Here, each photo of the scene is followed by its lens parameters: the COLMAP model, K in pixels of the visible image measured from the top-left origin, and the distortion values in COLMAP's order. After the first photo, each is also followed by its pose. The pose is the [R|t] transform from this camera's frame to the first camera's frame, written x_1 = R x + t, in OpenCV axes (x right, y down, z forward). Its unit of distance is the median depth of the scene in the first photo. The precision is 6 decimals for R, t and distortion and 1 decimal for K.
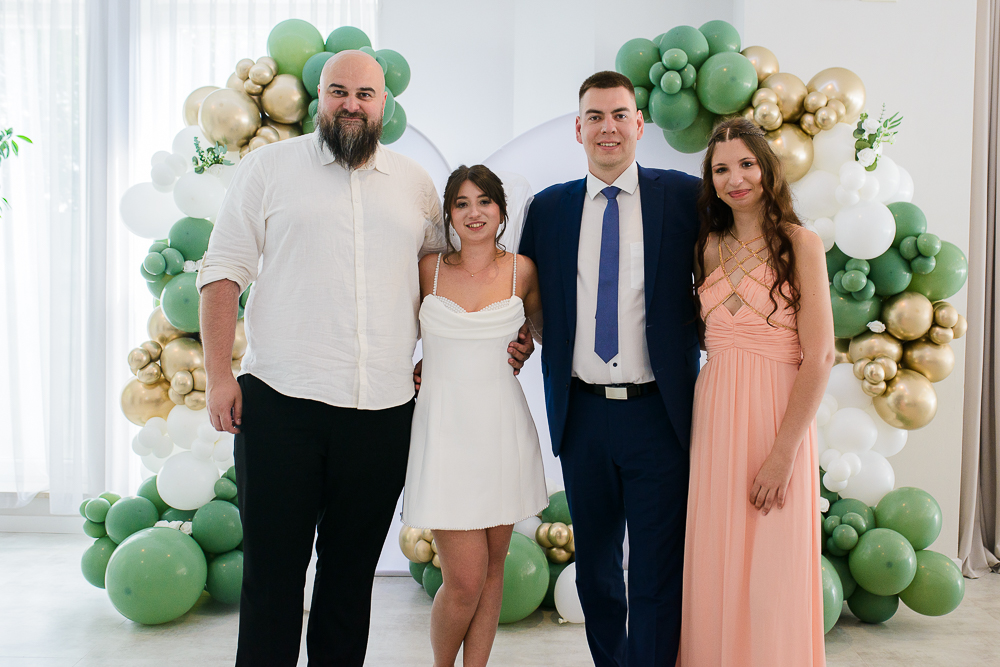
lens RADIAL K [[1054.1, 0, 535.0], [0, 1054.1, 320.2], [0, 0, 1]] dist [-0.015599, 0.013841]
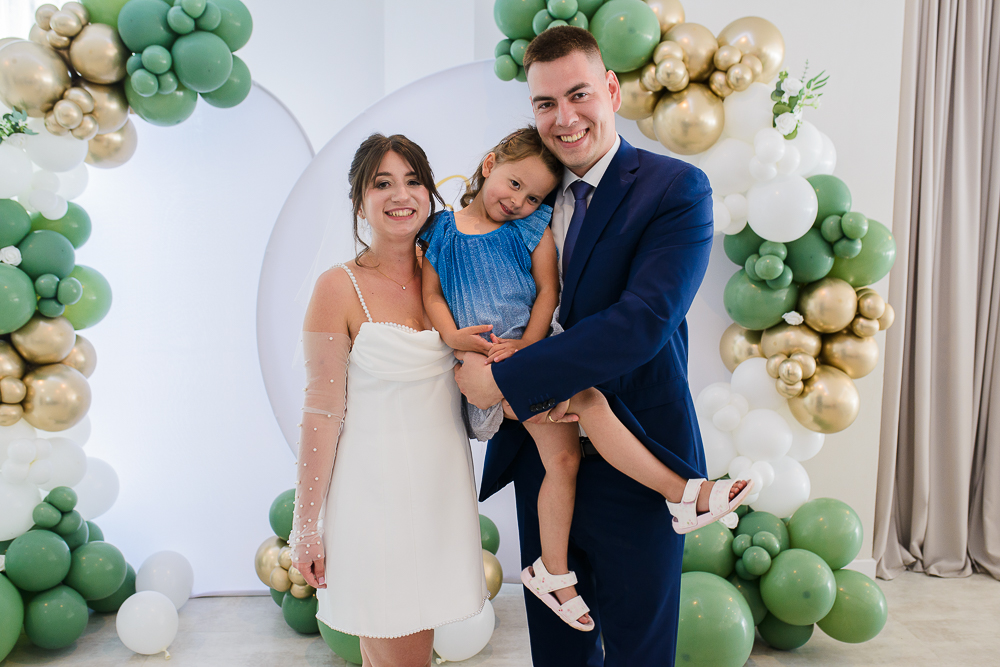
lens RADIAL K [[974.2, 0, 497.8], [0, 974.2, 333.7], [0, 0, 1]] dist [-0.026731, 0.051080]
pose [[0.998786, -0.013225, 0.047443, 0.039741], [0.009321, 0.996623, 0.081587, -0.049629], [-0.048362, -0.081045, 0.995536, 0.203690]]
